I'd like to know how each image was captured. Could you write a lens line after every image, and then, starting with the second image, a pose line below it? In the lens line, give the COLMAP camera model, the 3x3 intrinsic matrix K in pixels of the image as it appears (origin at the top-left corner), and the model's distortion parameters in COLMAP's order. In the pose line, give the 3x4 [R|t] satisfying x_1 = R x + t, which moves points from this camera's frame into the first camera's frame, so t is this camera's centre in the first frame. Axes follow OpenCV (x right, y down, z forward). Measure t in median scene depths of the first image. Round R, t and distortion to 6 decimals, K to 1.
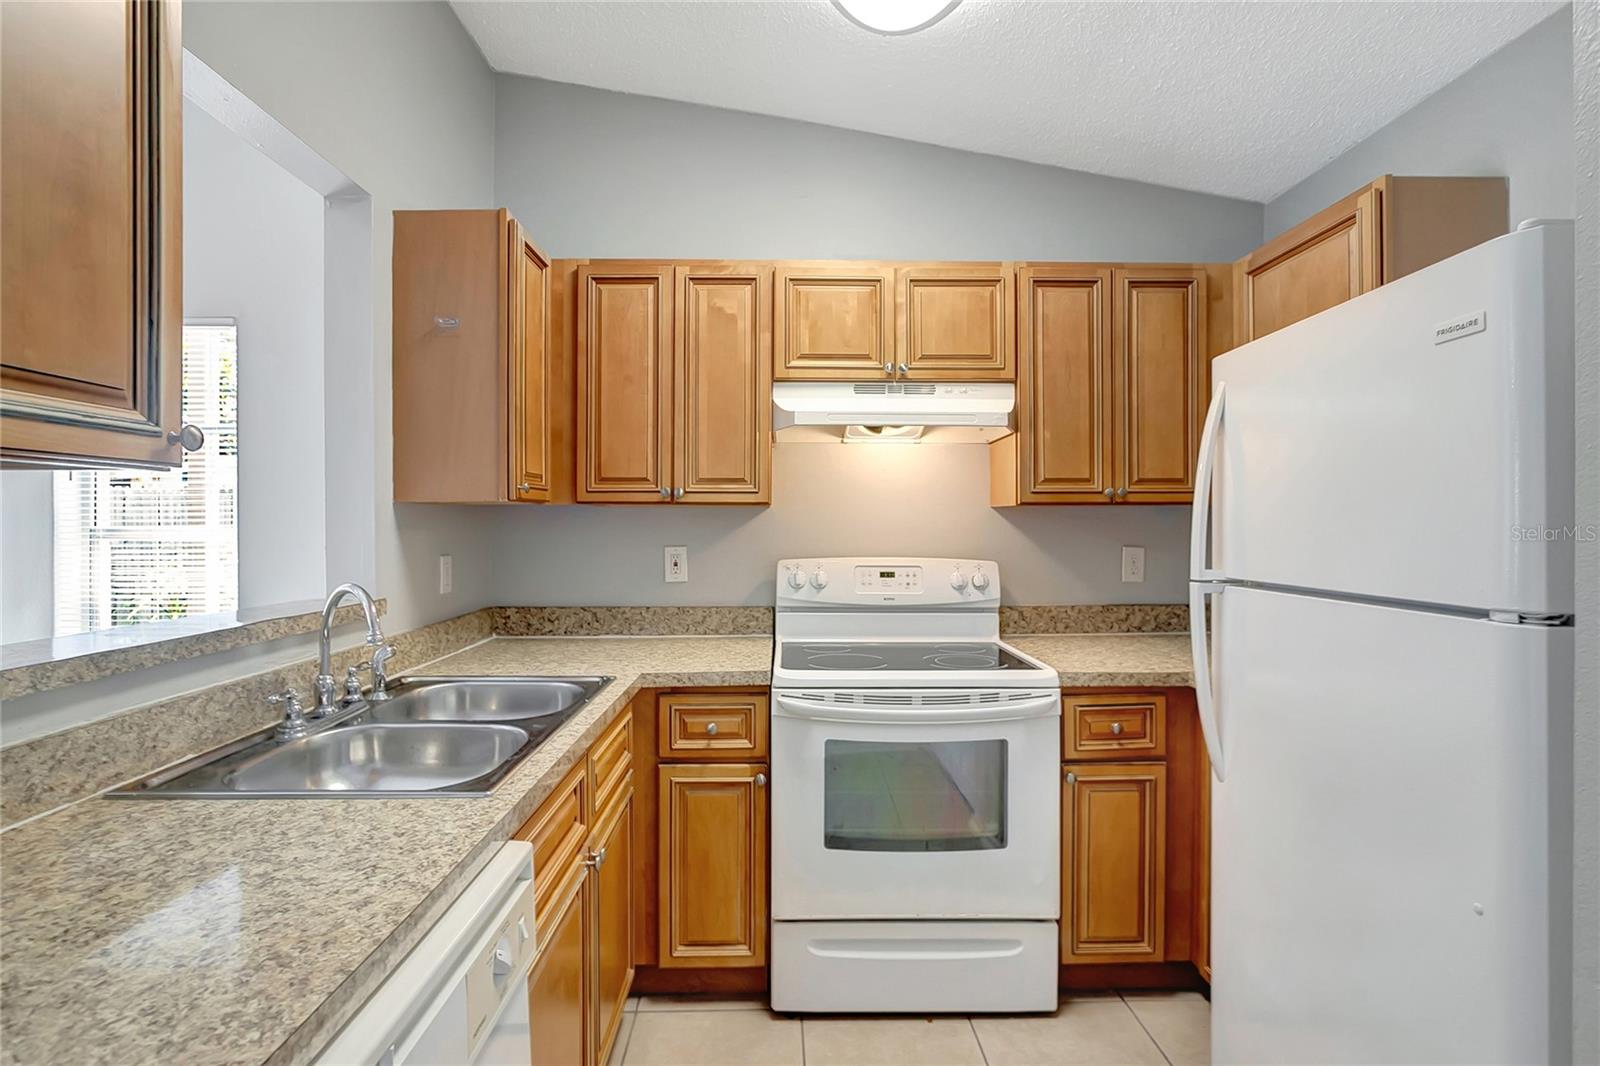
lens RADIAL K [[737.3, 0, 800.0], [0, 737.3, 533.0], [0, 0, 1]] dist [-0.010130, 0.005134]
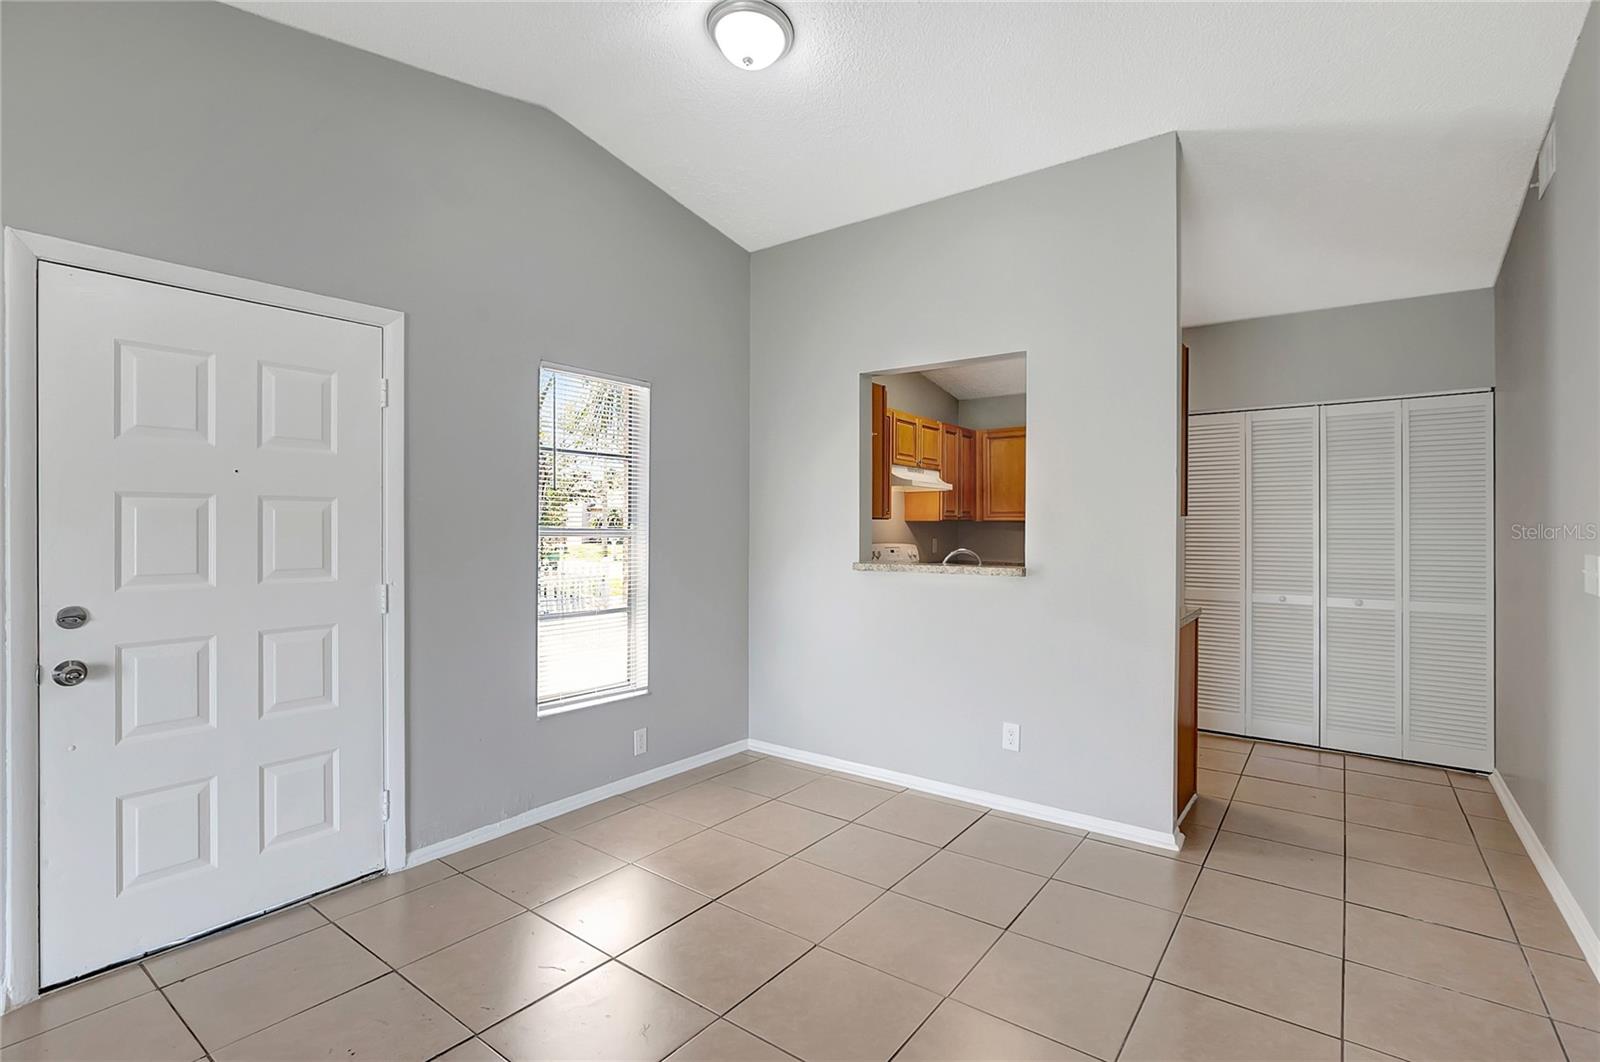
lens RADIAL K [[737.3, 0, 800.0], [0, 737.3, 531.0], [0, 0, 1]] dist [-0.010130, 0.005134]
pose [[0.610465, 0.002094, 0.792040, -2.173770], [0.002697, 0.999985, -0.004722, 0.007453], [-0.792039, 0.005019, 0.610450, -0.144908]]
